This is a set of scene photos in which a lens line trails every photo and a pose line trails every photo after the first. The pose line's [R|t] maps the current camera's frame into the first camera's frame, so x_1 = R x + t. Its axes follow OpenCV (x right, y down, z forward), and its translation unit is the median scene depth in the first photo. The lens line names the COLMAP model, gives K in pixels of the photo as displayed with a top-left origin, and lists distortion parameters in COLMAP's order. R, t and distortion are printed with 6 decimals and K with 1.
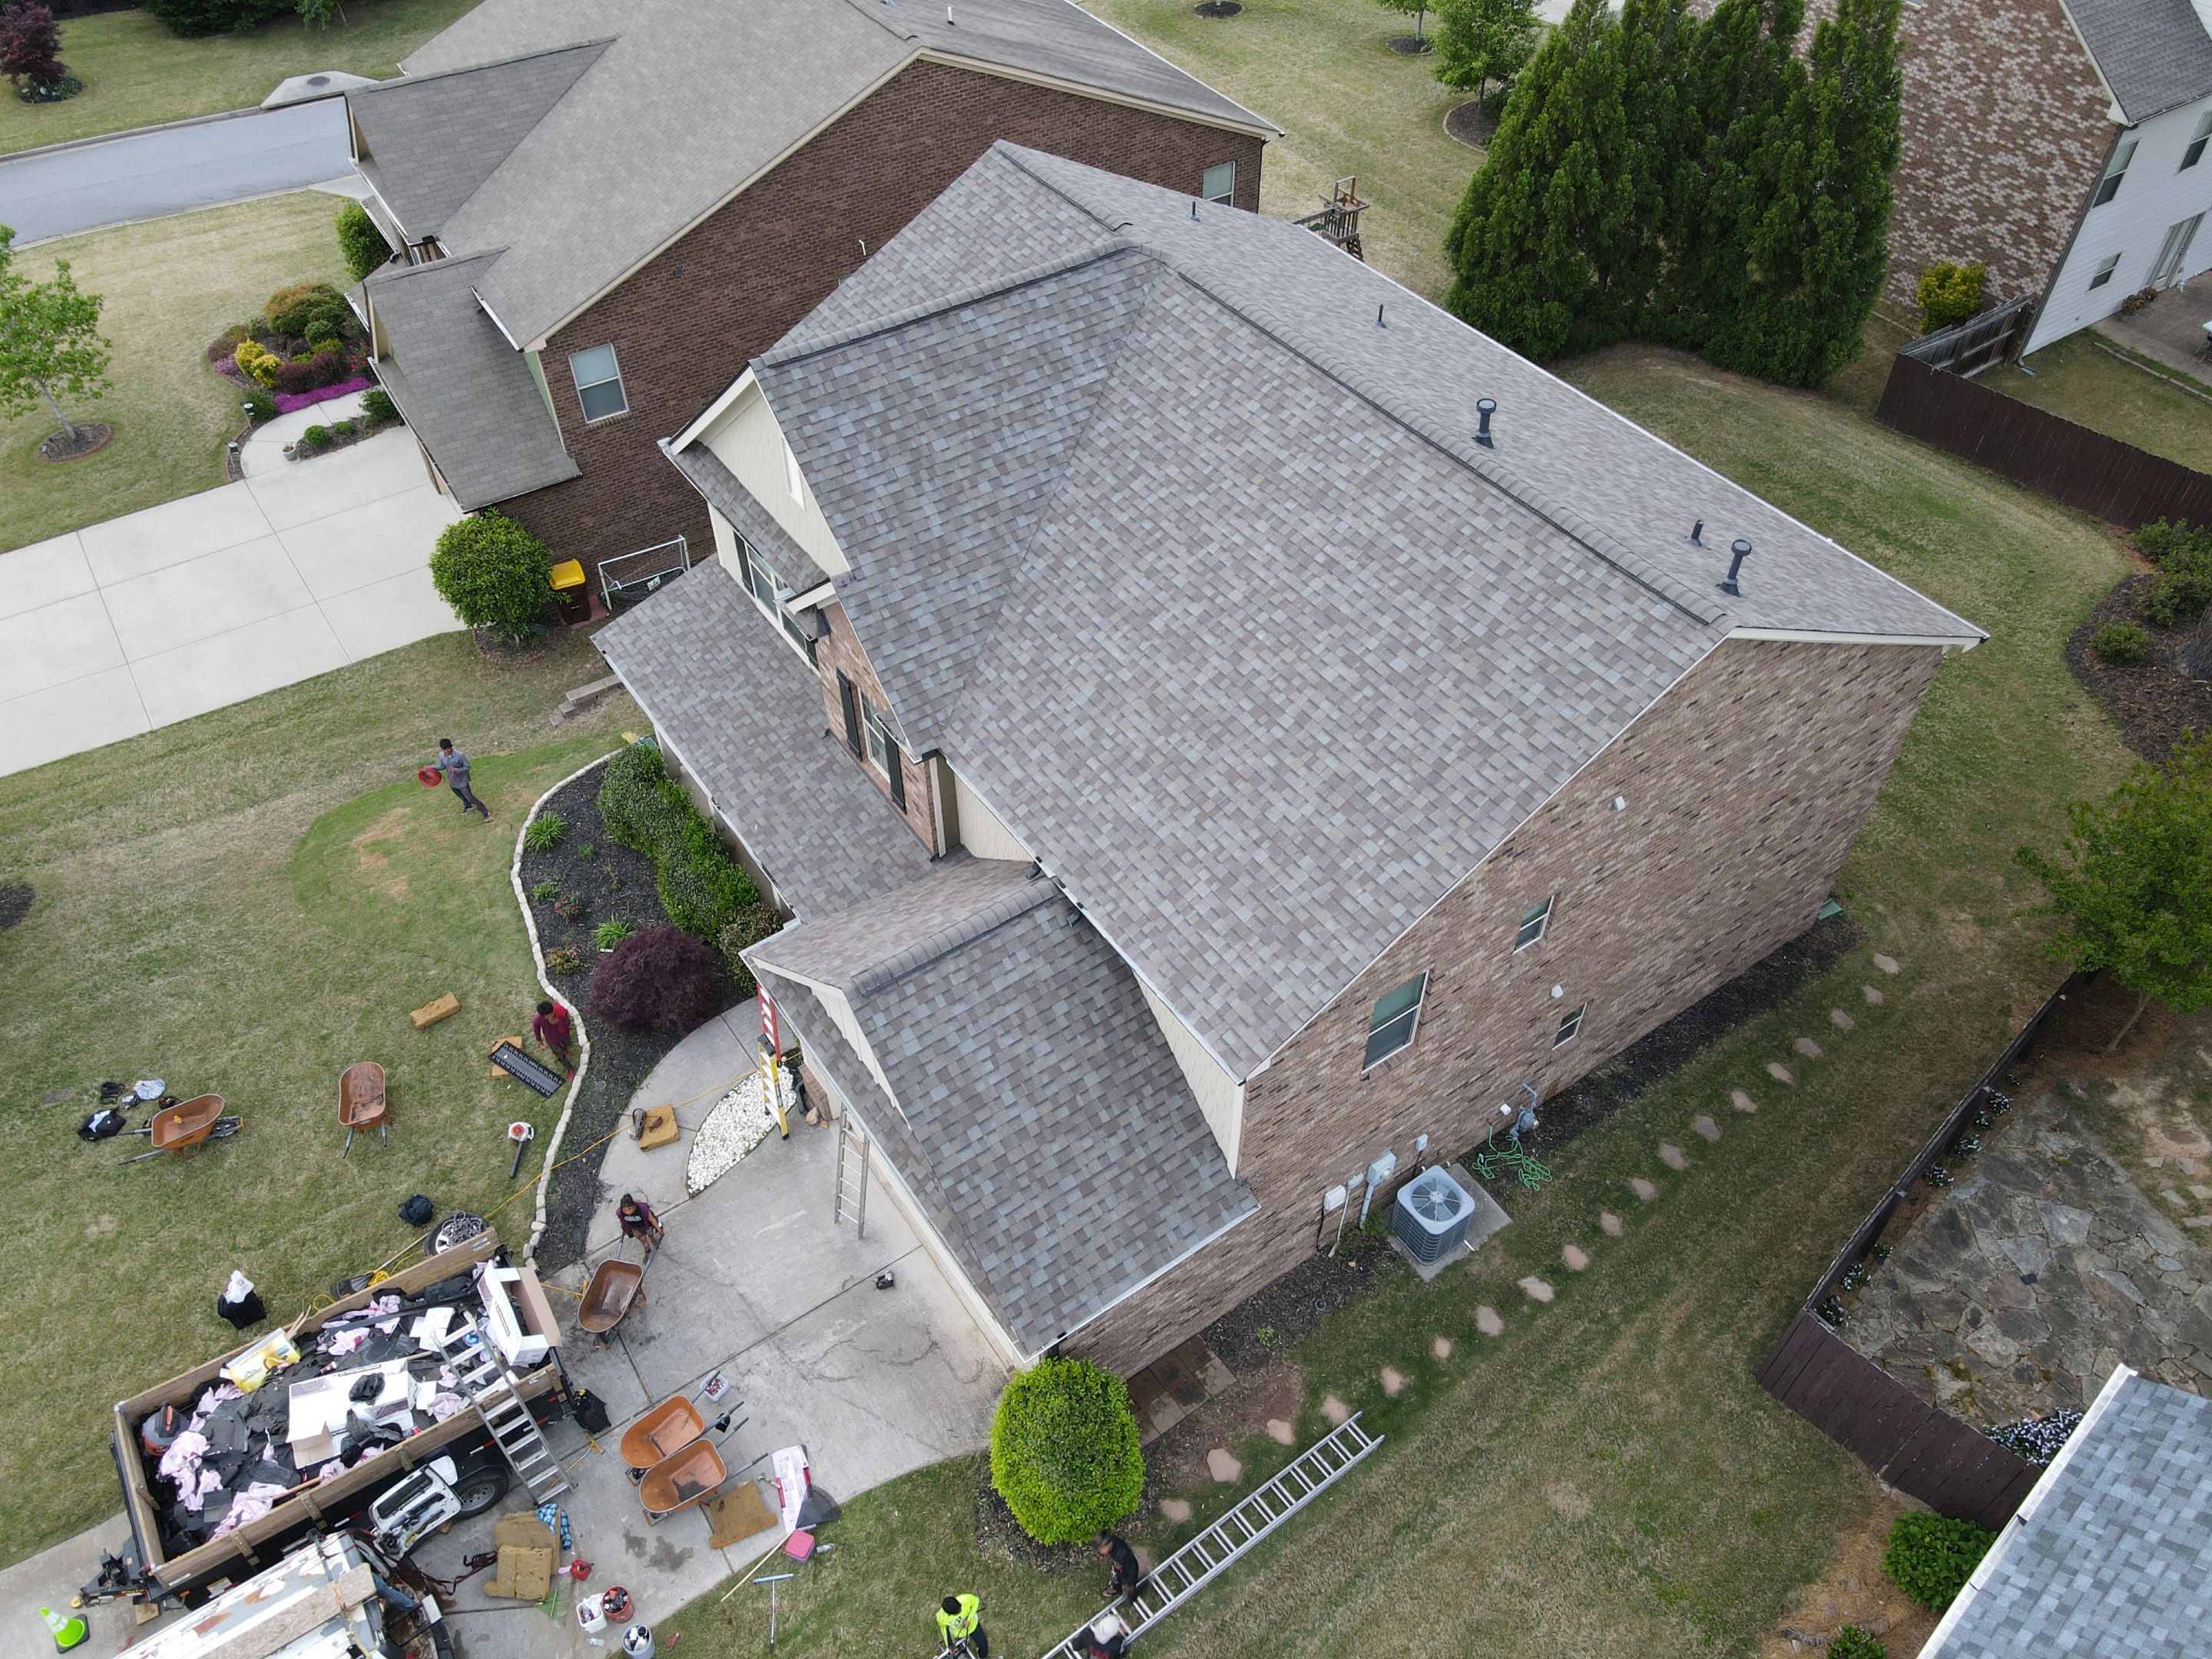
lens RADIAL K [[1635.3, 0, 1103.0], [0, 1635.3, 830.8], [0, 0, 1]] dist [0.005551, 0.002713]
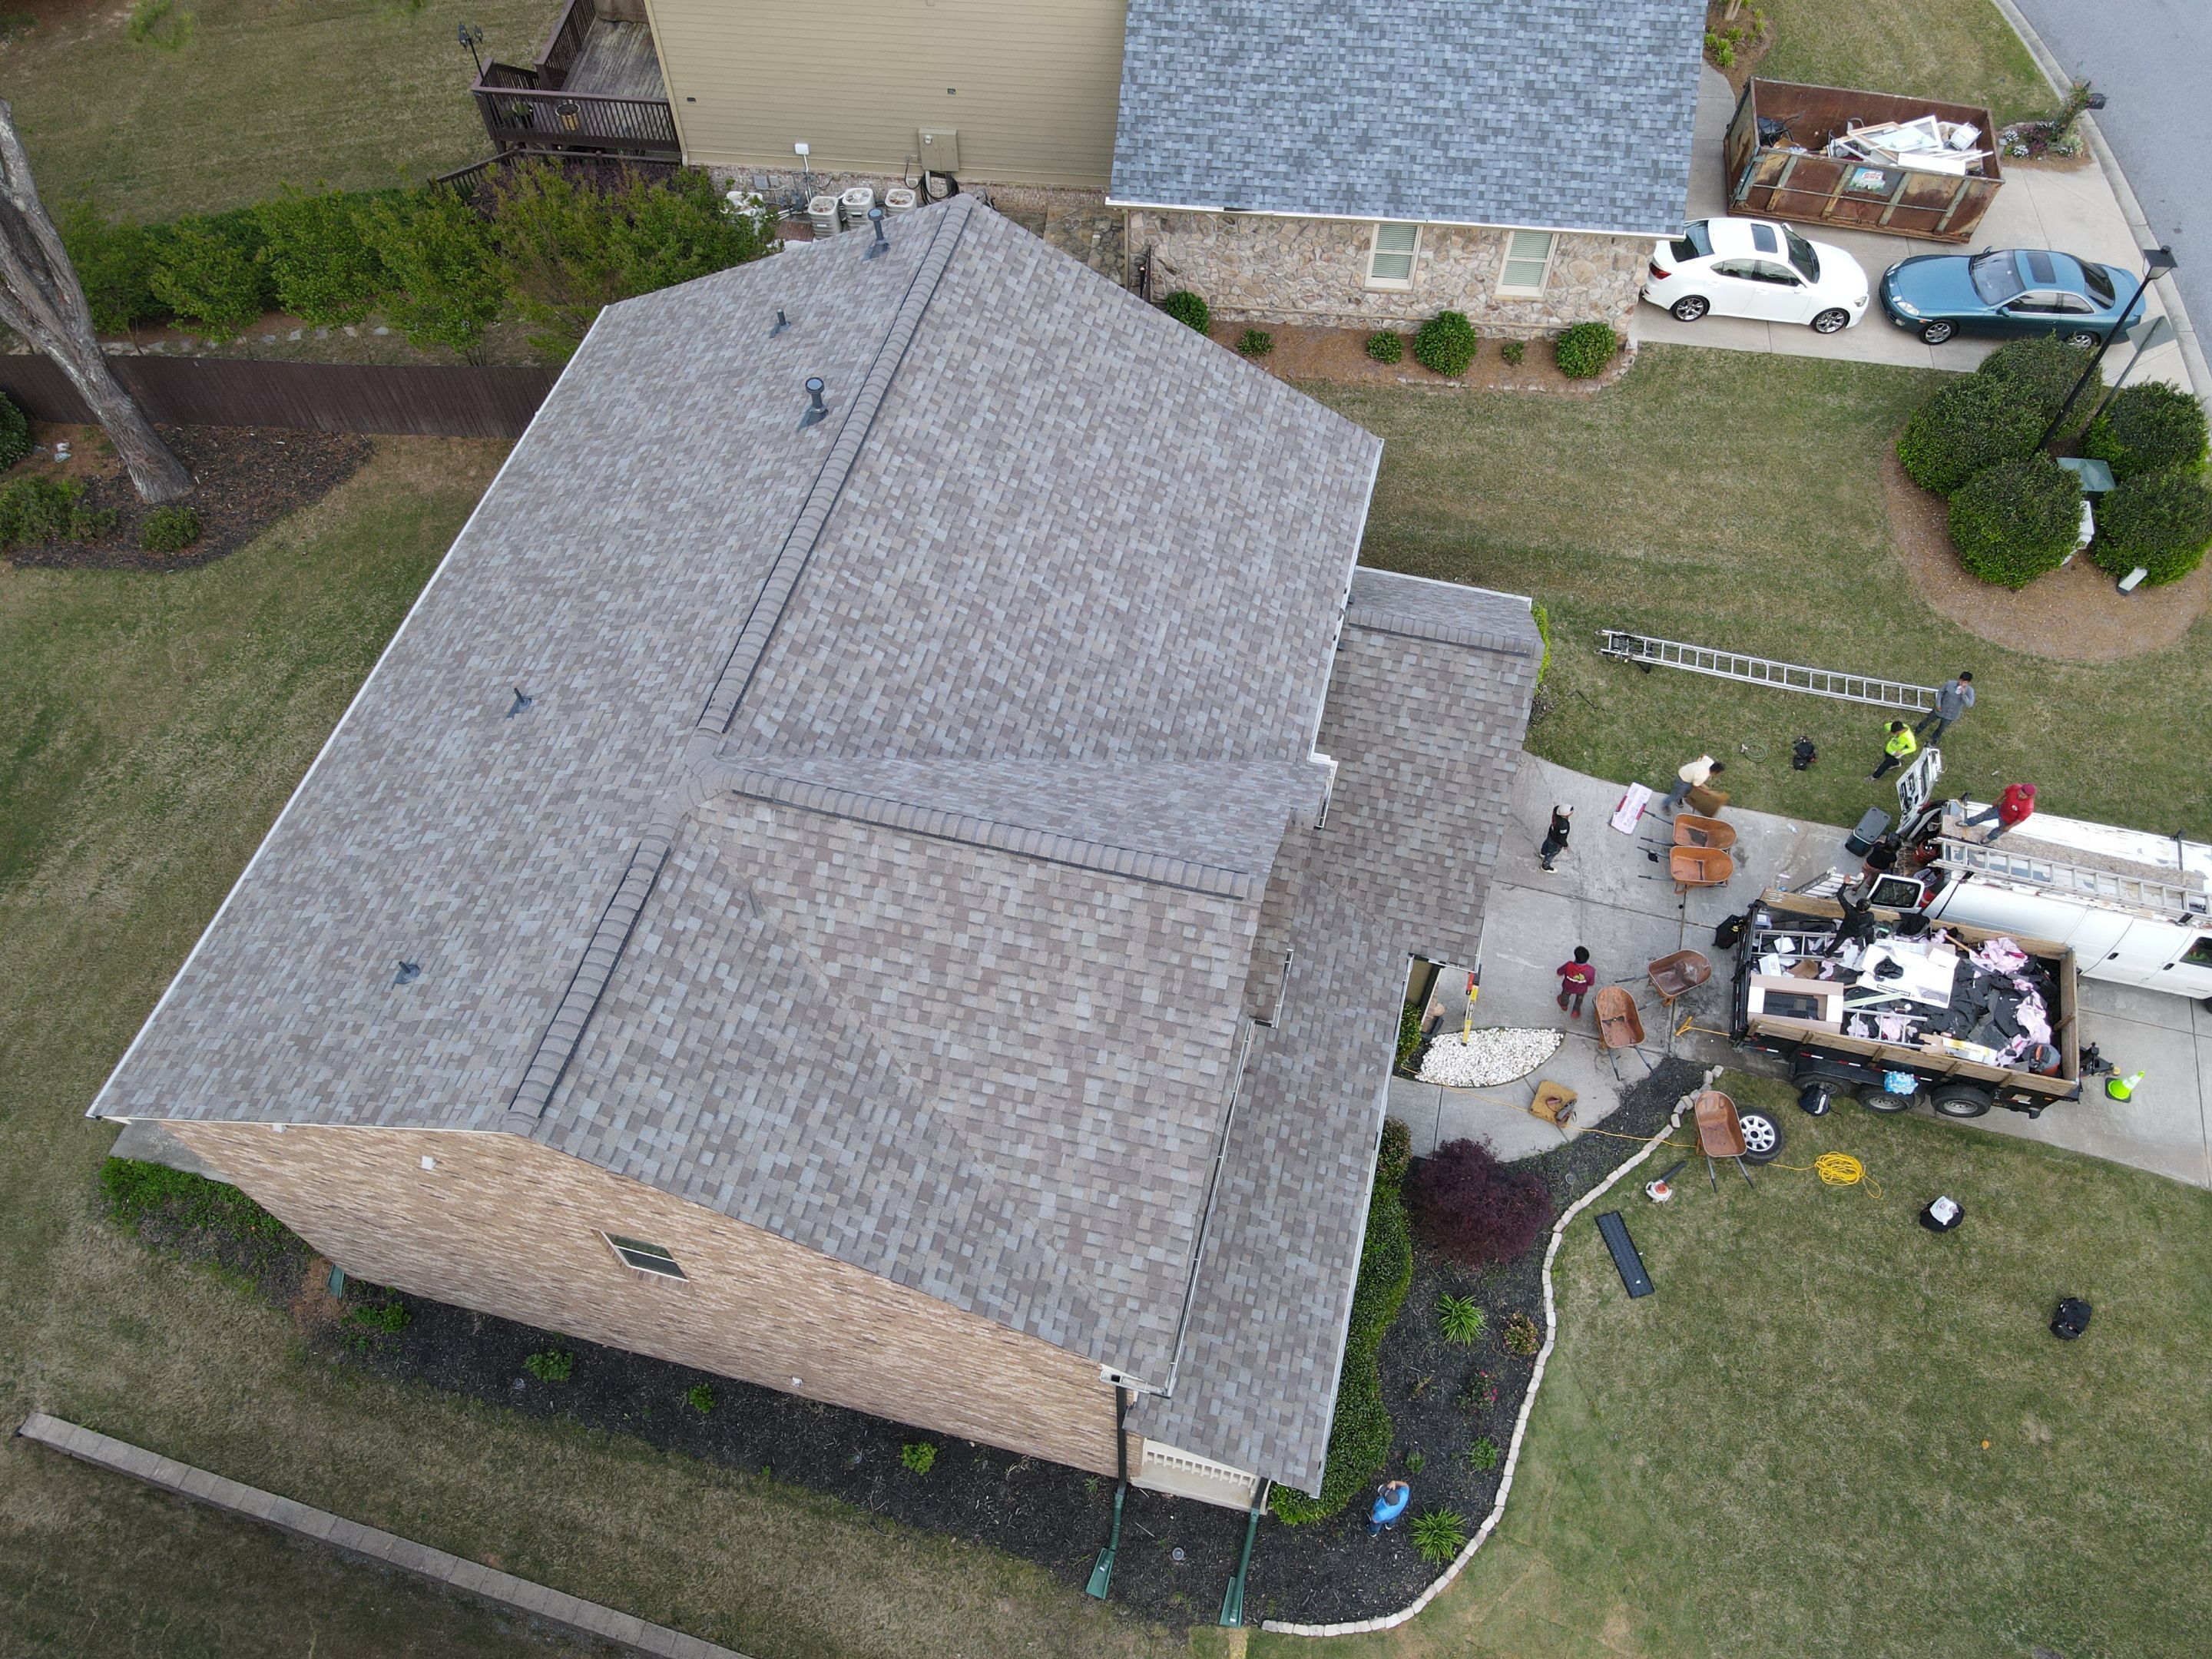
lens RADIAL K [[1635.3, 0, 1102.3], [0, 1635.3, 828.5], [0, 0, 1]] dist [0.005551, 0.002713]
pose [[-0.657000, -0.622949, 0.424601, -0.482715], [0.553318, -0.015916, 0.832818, -0.988888], [-0.512045, 0.782101, 0.355145, 0.728009]]
